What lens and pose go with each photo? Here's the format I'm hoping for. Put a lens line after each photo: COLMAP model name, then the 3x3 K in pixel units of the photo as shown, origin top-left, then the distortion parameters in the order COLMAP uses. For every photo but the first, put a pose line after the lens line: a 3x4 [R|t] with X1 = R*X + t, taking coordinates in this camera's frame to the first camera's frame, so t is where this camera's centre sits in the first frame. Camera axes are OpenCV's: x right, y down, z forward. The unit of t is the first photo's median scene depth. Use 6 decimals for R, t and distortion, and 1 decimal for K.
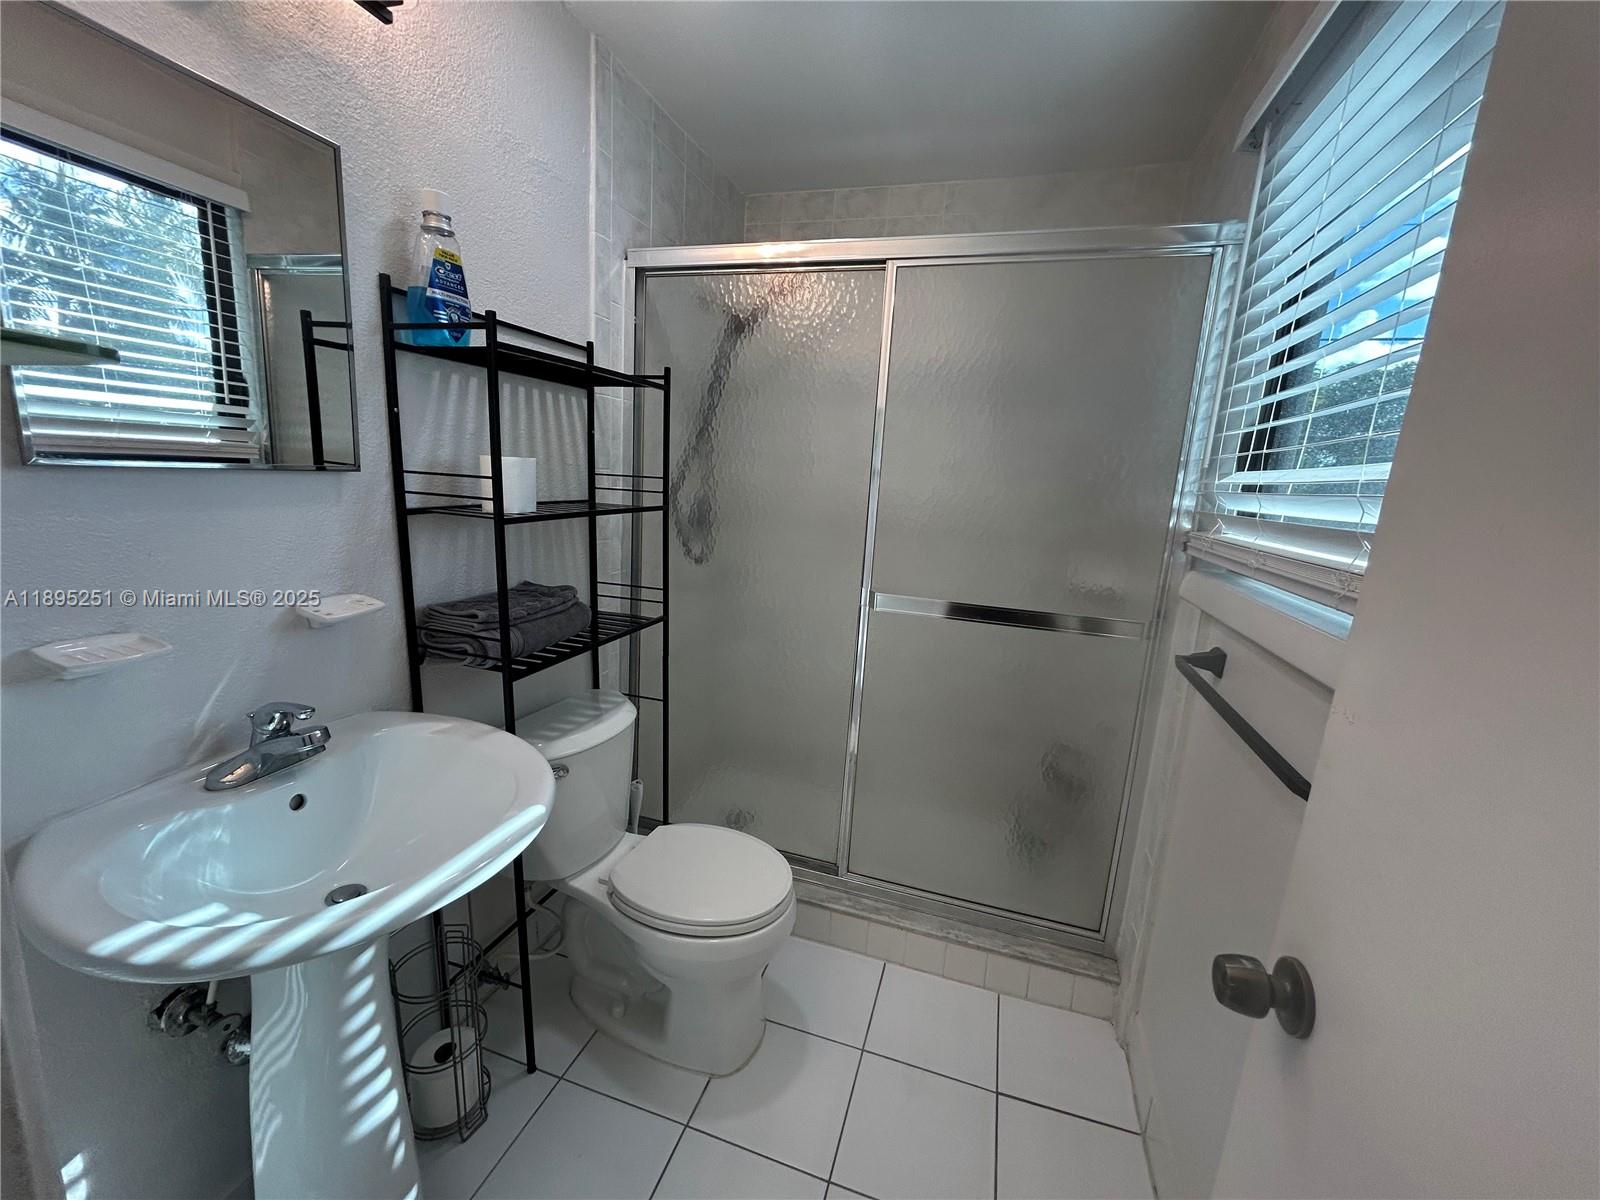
lens RADIAL K [[643.9, 0, 803.0], [0, 643.9, 599.6], [0, 0, 1]] dist [0.000258, 0.000583]
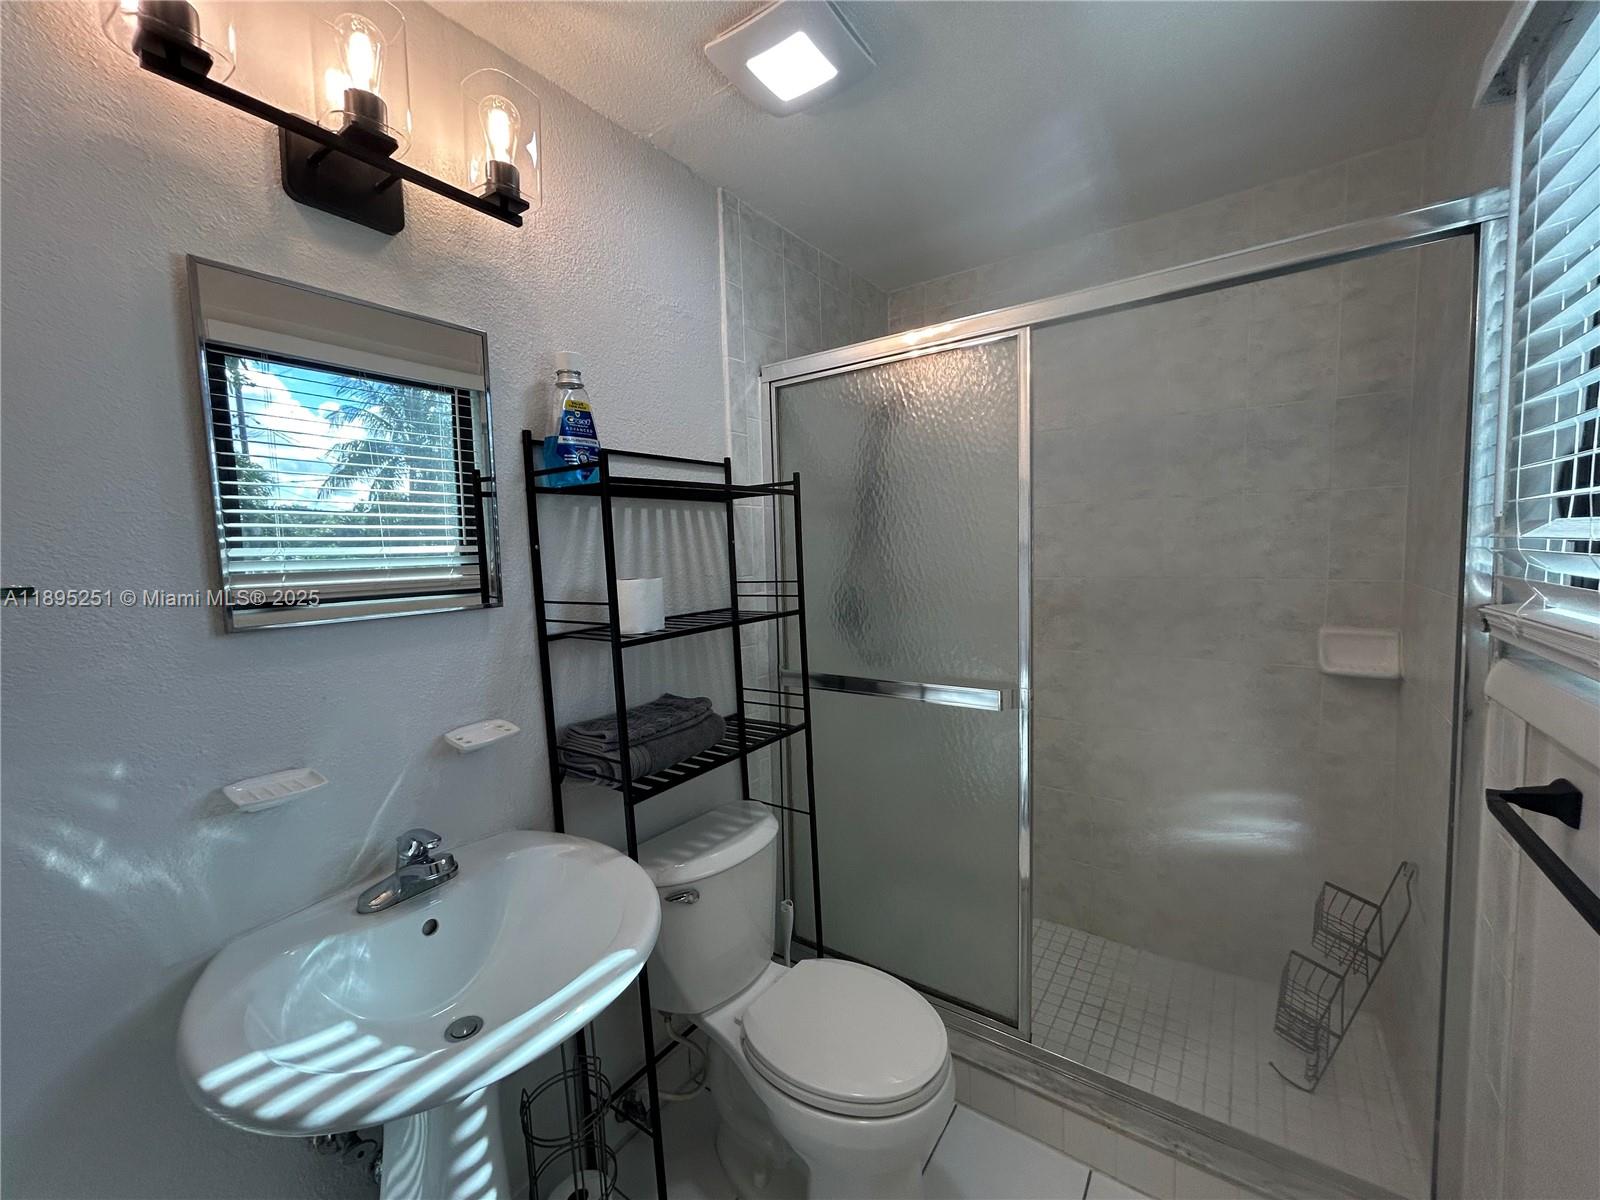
lens RADIAL K [[643.9, 0, 803.9], [0, 643.9, 599.5], [0, 0, 1]] dist [0.000258, 0.000583]
pose [[0.950315, -0.066852, -0.304027, 0.098545], [0.029446, 0.991593, -0.125999, -0.043318], [0.309895, 0.110787, 0.944294, 0.091784]]
